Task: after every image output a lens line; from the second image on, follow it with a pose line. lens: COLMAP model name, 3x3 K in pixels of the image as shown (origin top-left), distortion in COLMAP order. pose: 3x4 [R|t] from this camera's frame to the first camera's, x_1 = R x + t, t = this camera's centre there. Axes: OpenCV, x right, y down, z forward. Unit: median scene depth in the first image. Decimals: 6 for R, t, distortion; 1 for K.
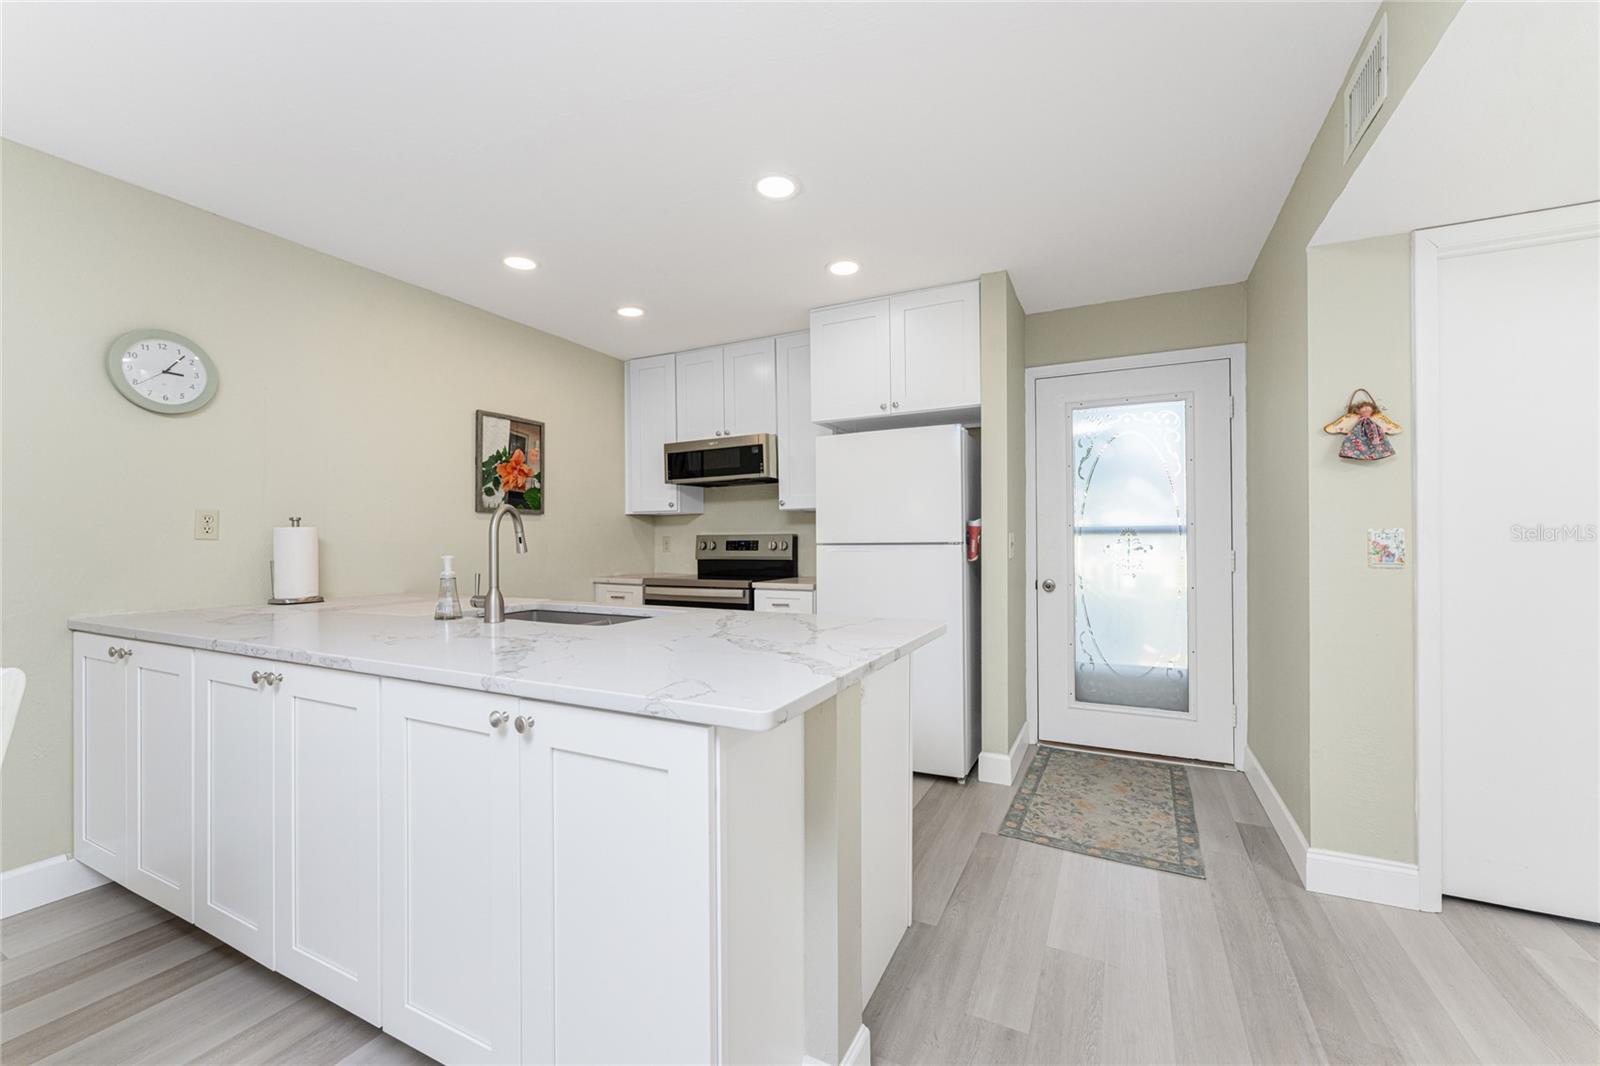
lens RADIAL K [[642.9, 0, 796.9], [0, 642.9, 530.7], [0, 0, 1]] dist [-0.002239, -0.000595]
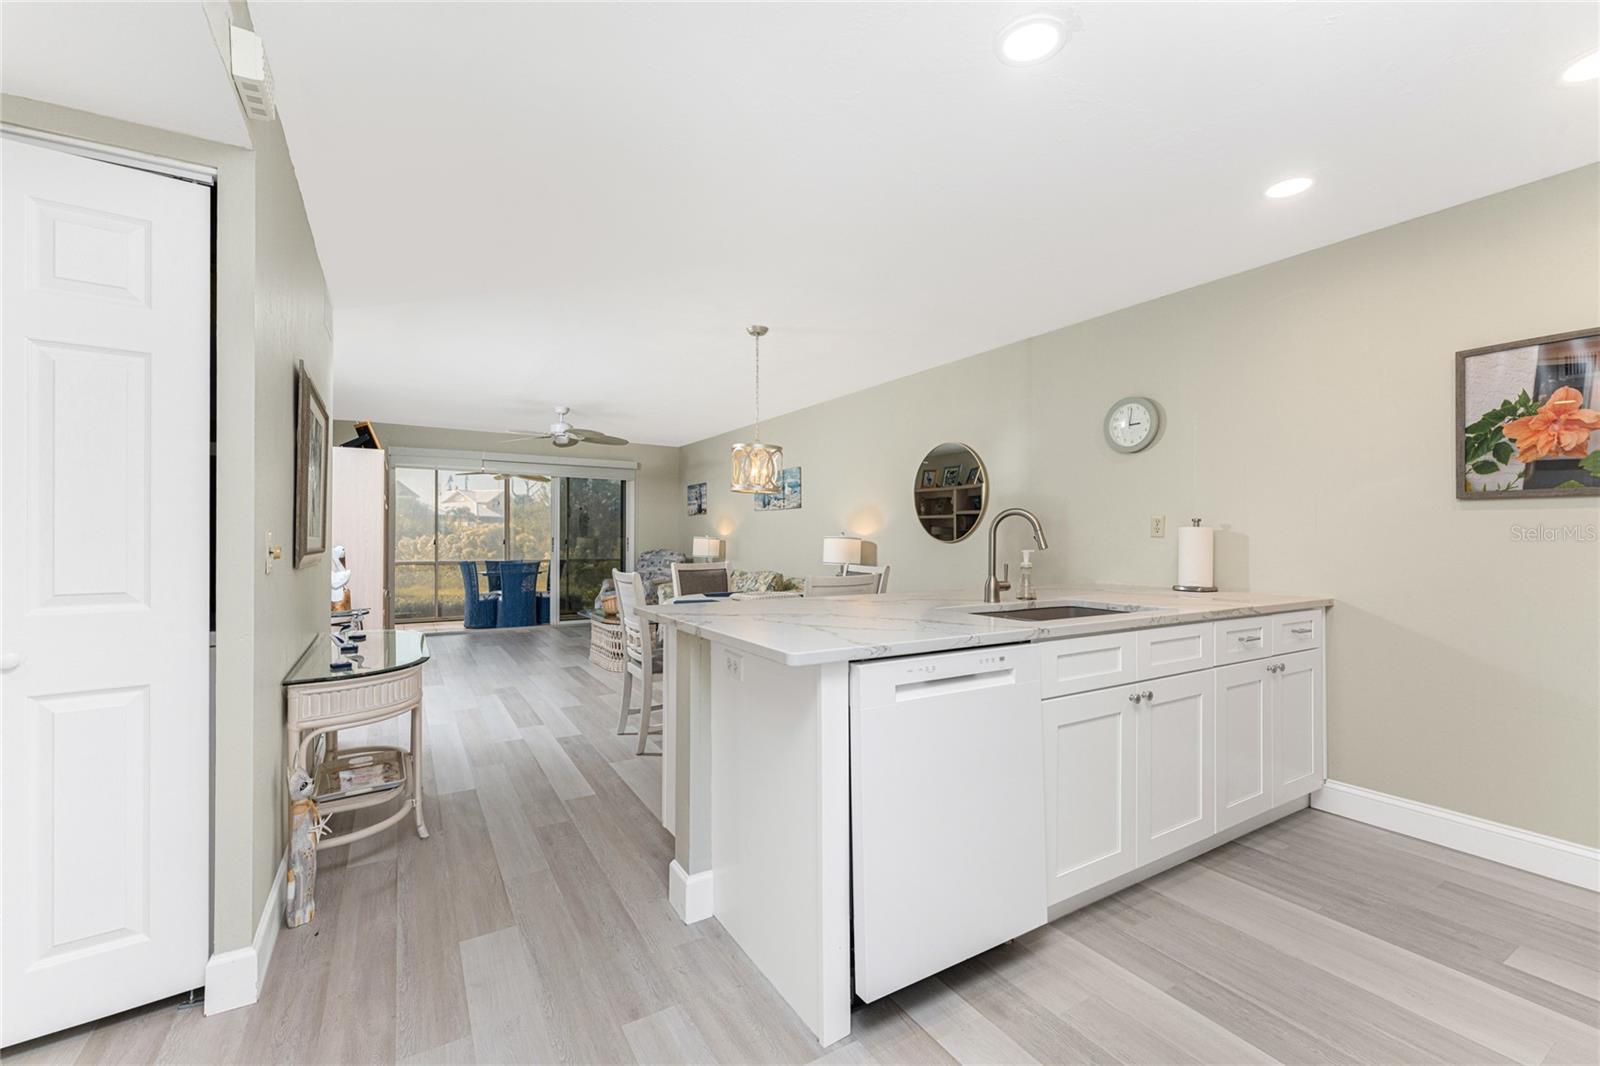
lens RADIAL K [[645.9, 0, 814.5], [0, 645.9, 530.8], [0, 0, 1]] dist [0.000235, 0.000002]
pose [[-0.510054, -0.004360, -0.860131, 0.458538], [0.009838, 0.999892, -0.010902, 0.005545], [0.860086, -0.014022, -0.509956, 0.756566]]
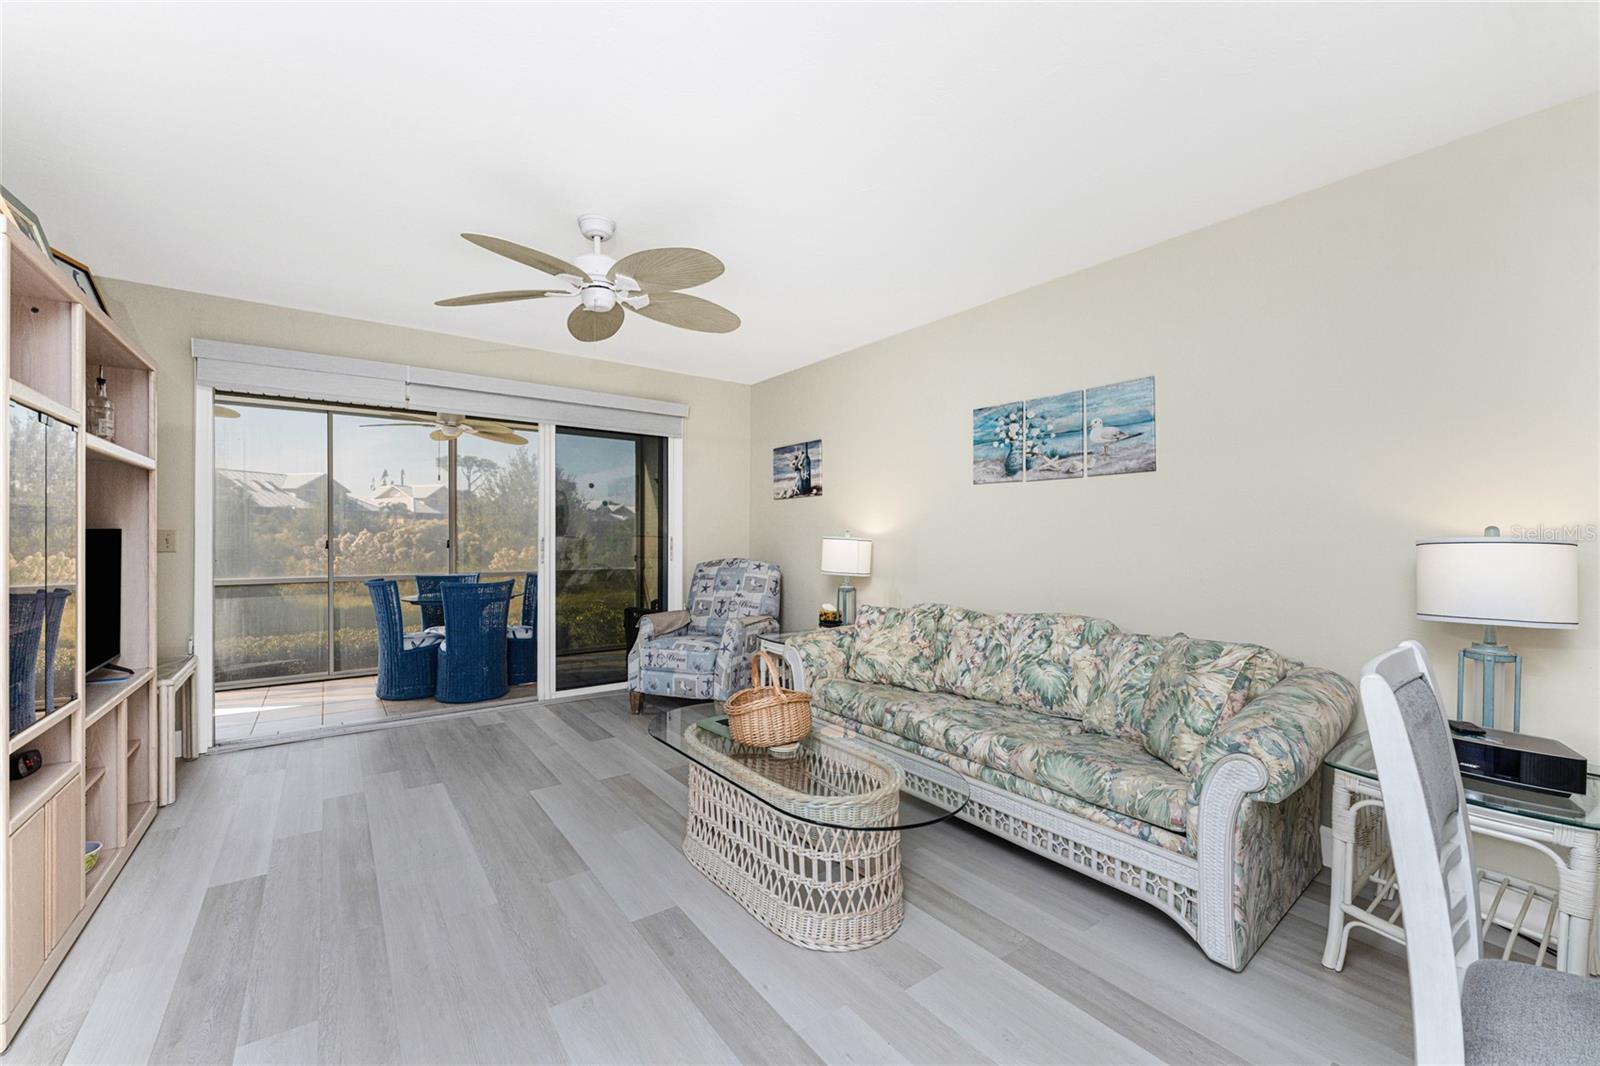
lens RADIAL K [[647.0, 0, 800.0], [0, 647.0, 533.0], [0, 0, 1]] dist [-0.002136, -0.000299]
pose [[-0.460930, 0.000537, -0.887437, -0.189593], [0.009123, 0.999950, -0.004134, -0.003559], [0.887390, -0.010002, -0.460911, -0.238448]]
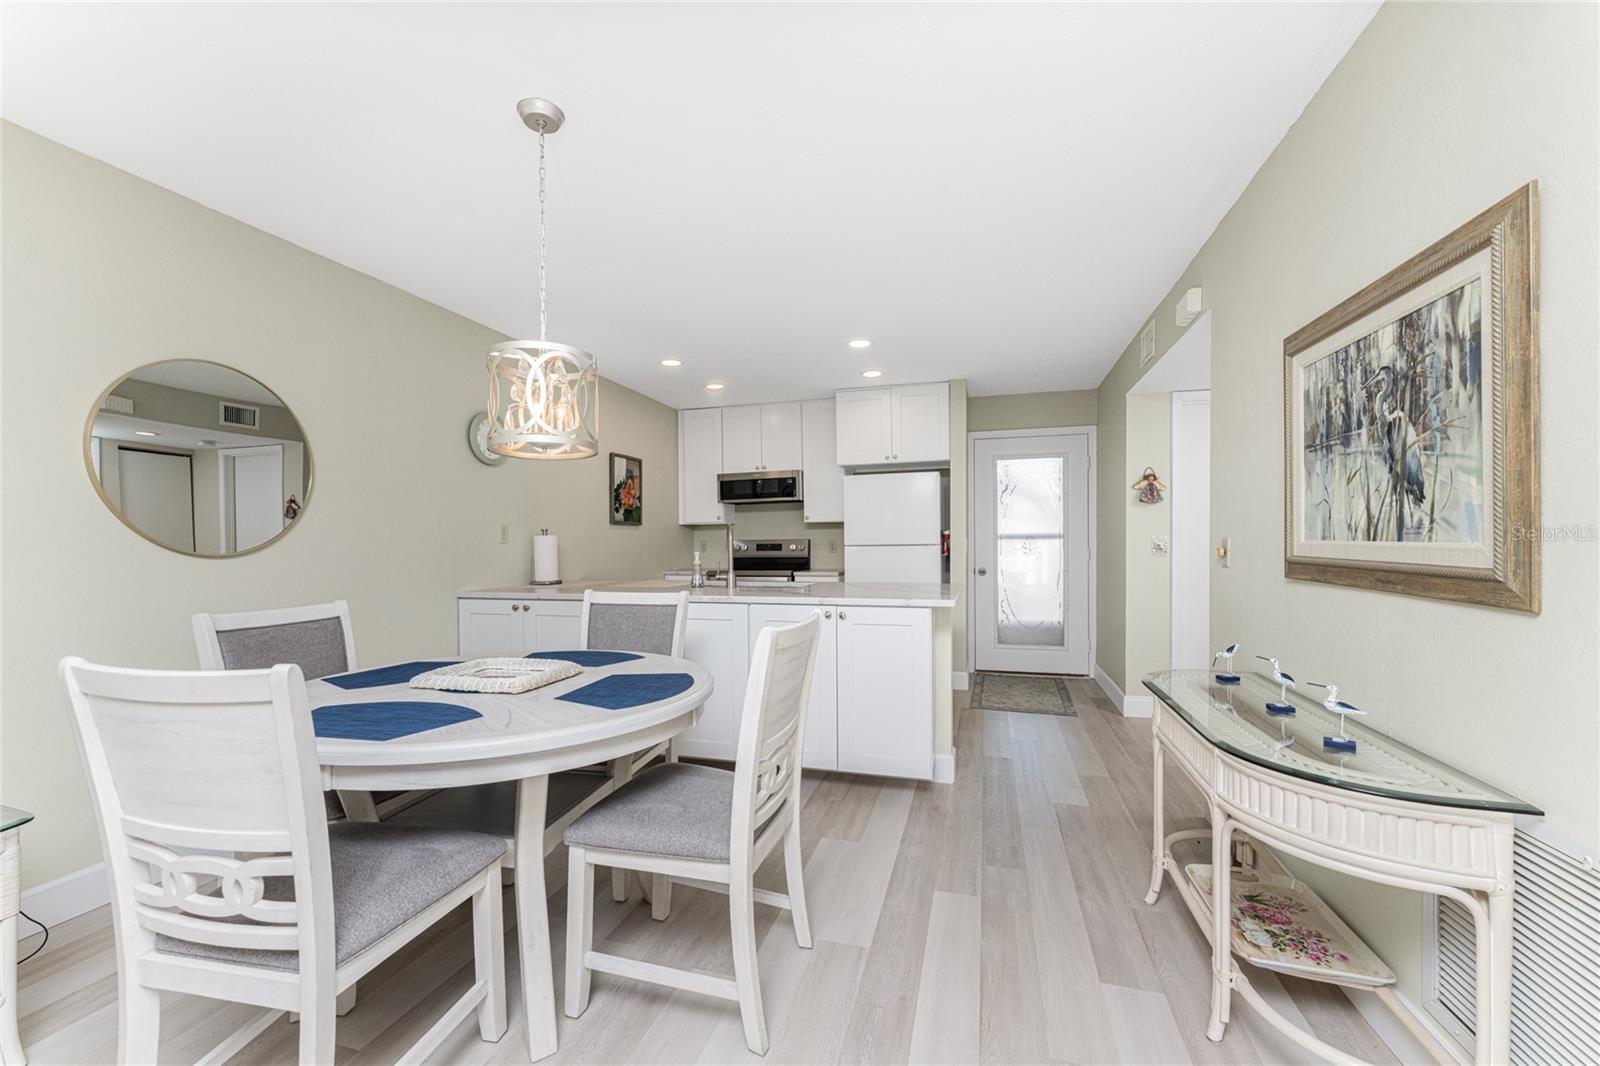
lens RADIAL K [[645.1, 0, 795.8], [0, 645.1, 543.3], [0, 0, 1]] dist [0.000674, -0.000148]
pose [[0.983935, -0.002512, 0.178507, -0.350513], [0.000170, 0.999914, 0.013135, -0.004774], [-0.178525, -0.012893, 0.983851, -0.486131]]
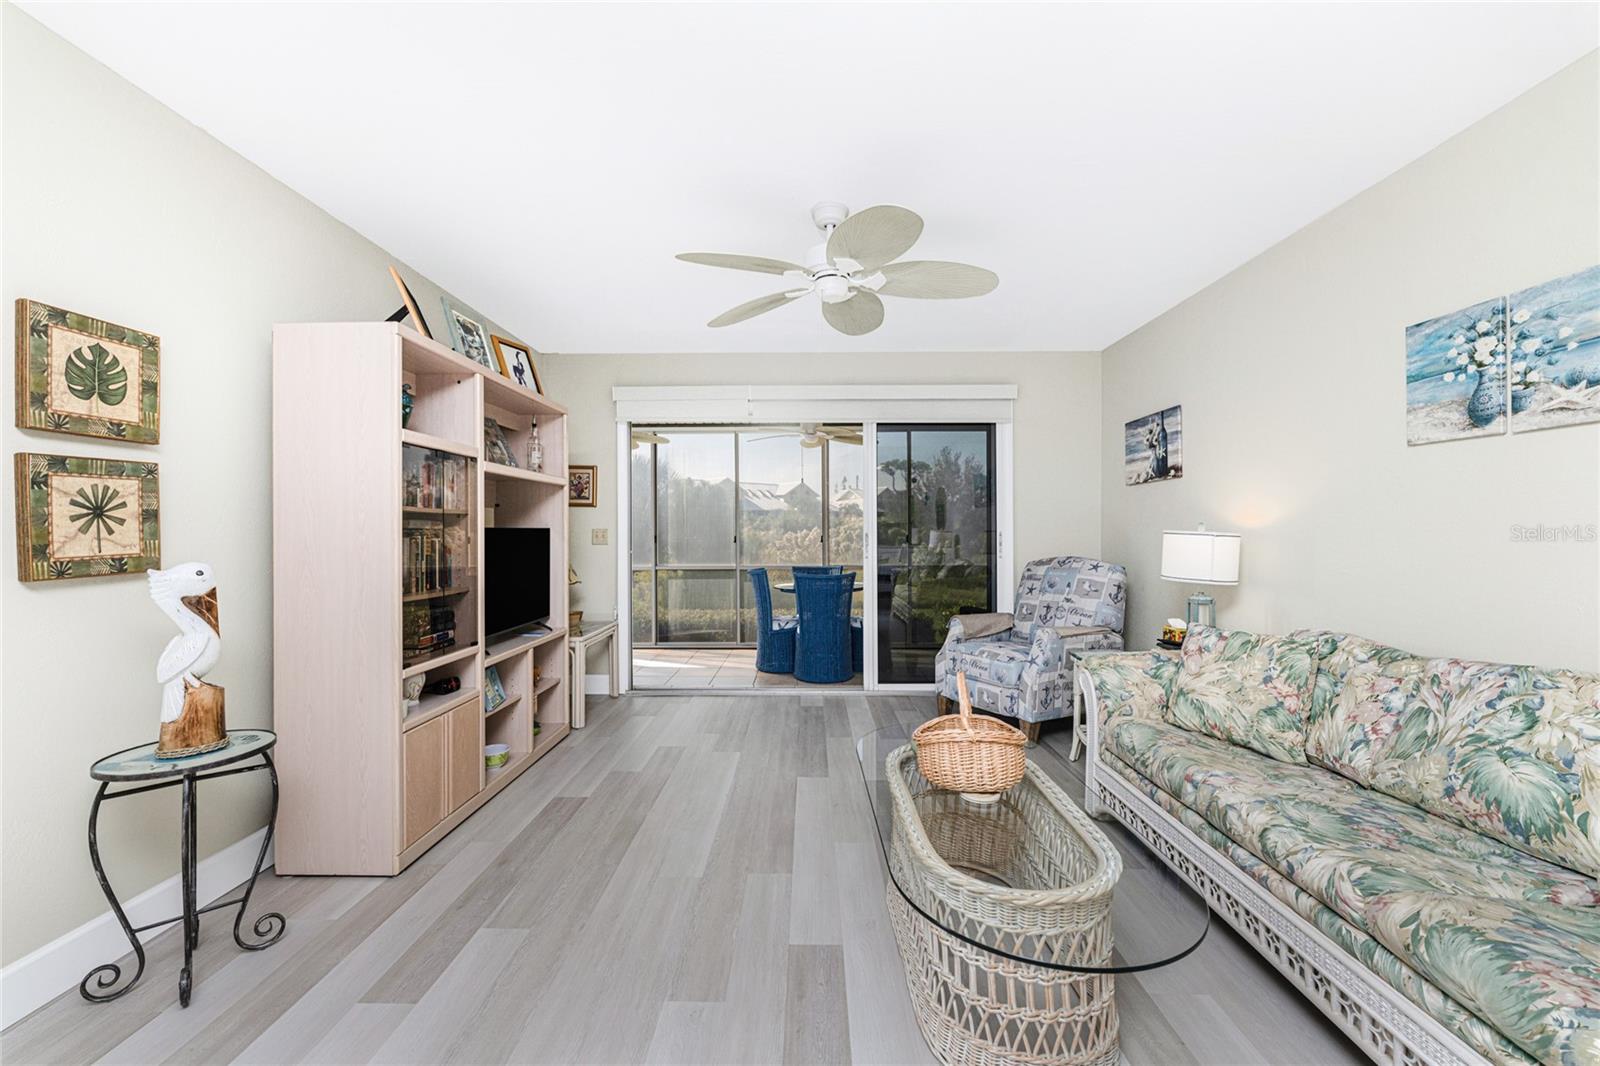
lens RADIAL K [[642.9, 0, 796.9], [0, 642.9, 530.7], [0, 0, 1]] dist [-0.002239, -0.000595]
pose [[-0.903644, 0.007962, -0.428211, -0.405046], [0.012274, 0.999898, -0.007310, -0.001566], [0.428109, -0.011862, -0.903649, -0.151246]]
